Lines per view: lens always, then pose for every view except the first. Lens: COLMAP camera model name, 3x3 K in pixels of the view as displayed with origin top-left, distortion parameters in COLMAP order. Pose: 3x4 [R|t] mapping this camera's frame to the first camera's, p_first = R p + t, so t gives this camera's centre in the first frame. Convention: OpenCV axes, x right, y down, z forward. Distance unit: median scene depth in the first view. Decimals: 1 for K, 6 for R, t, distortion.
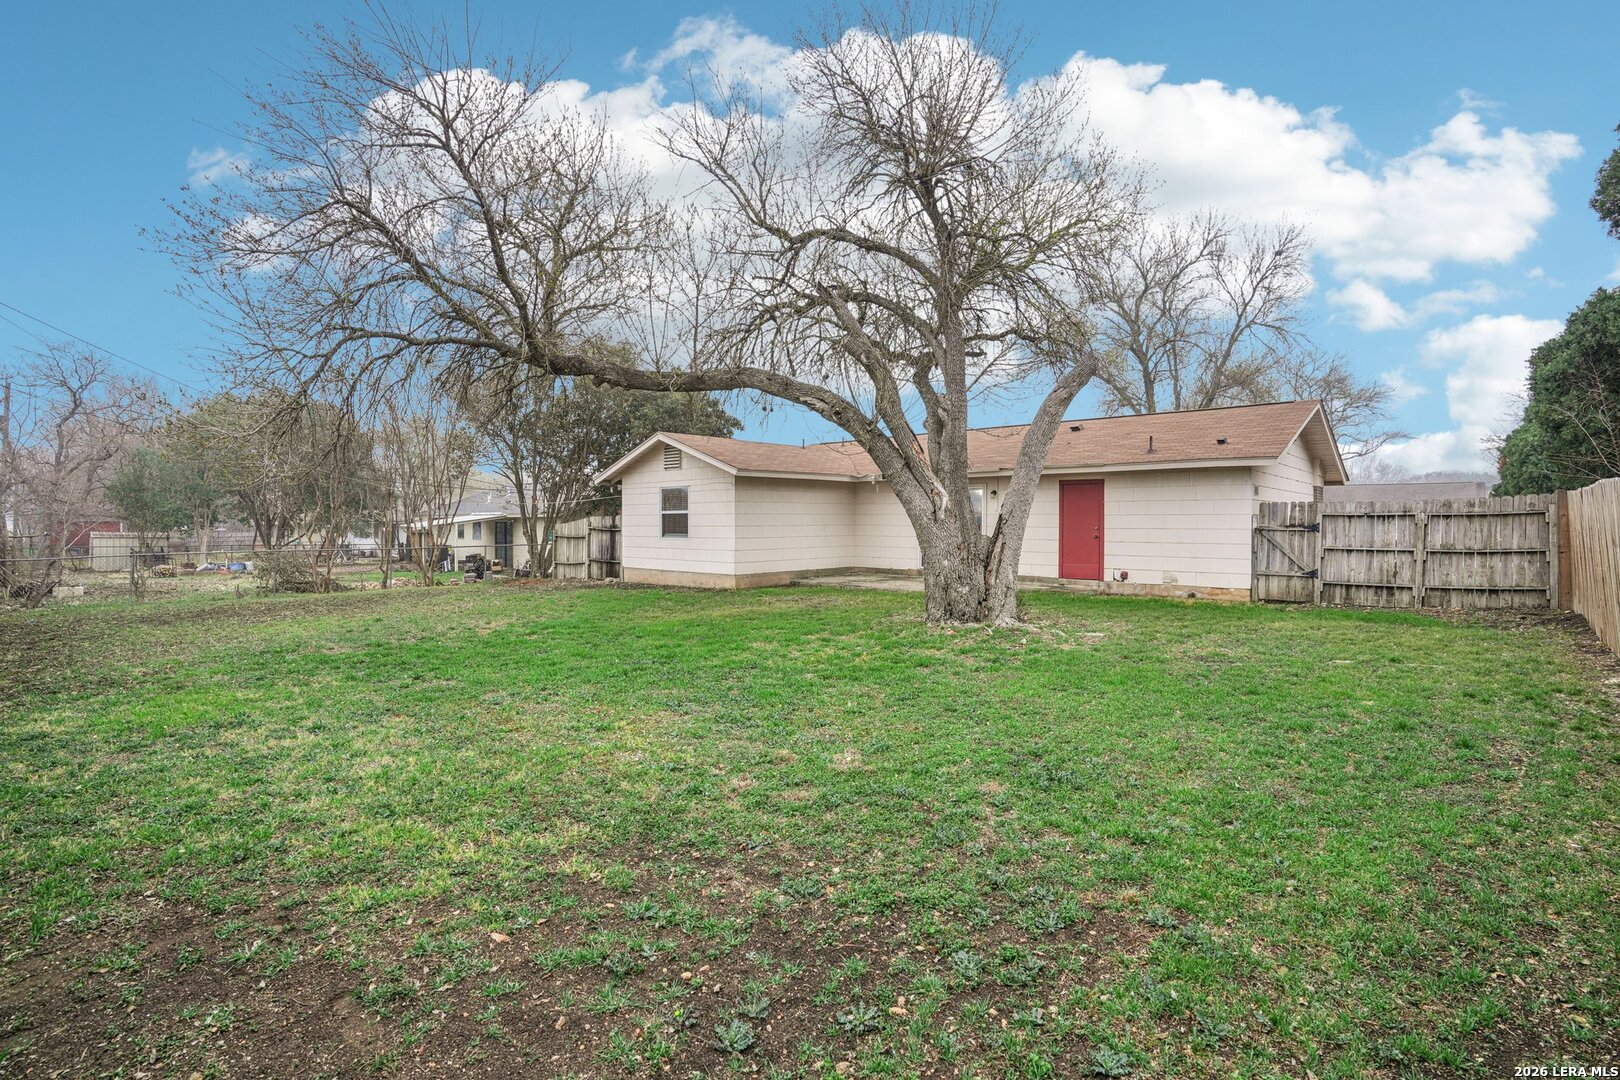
lens RADIAL K [[741.0, 0, 809.6], [0, 741.0, 531.4], [0, 0, 1]] dist [-0.000358, 0.000012]
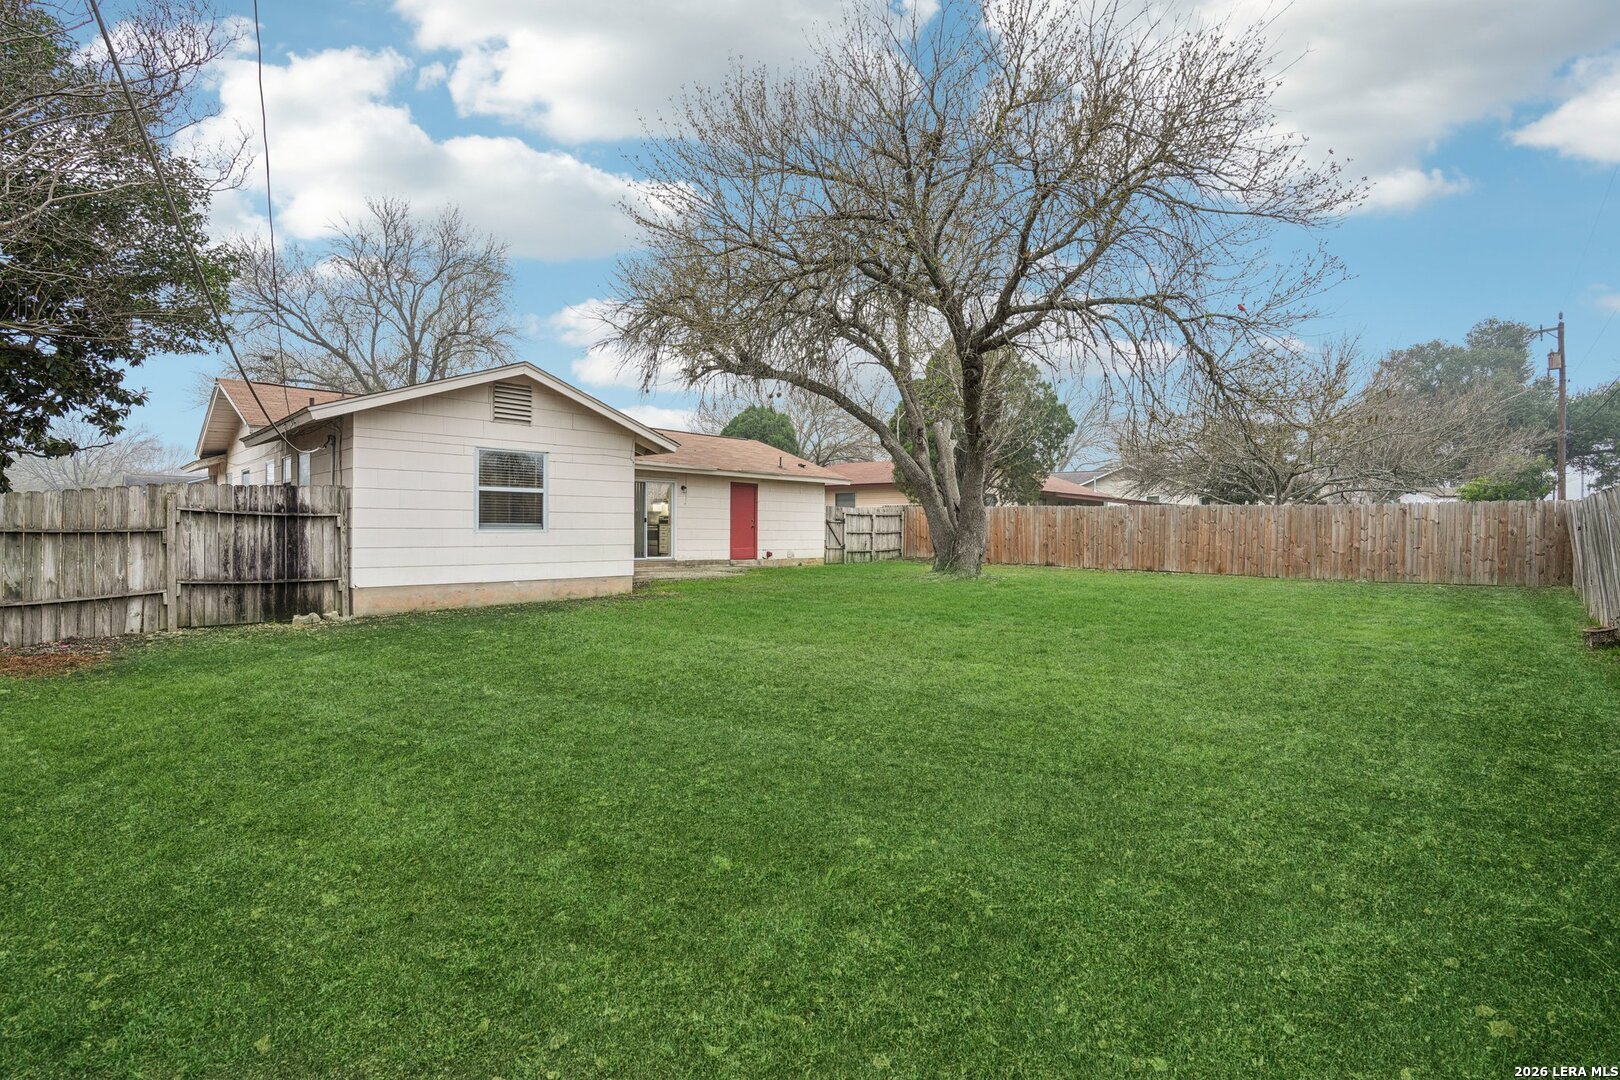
lens RADIAL K [[741.0, 0, 809.5], [0, 741.0, 534.4], [0, 0, 1]] dist [-0.000358, 0.000012]
pose [[0.063685, -0.009981, 0.997920, -0.904799], [0.002854, 0.999948, 0.009819, 0.007944], [-0.997966, 0.002223, 0.063710, 0.787614]]
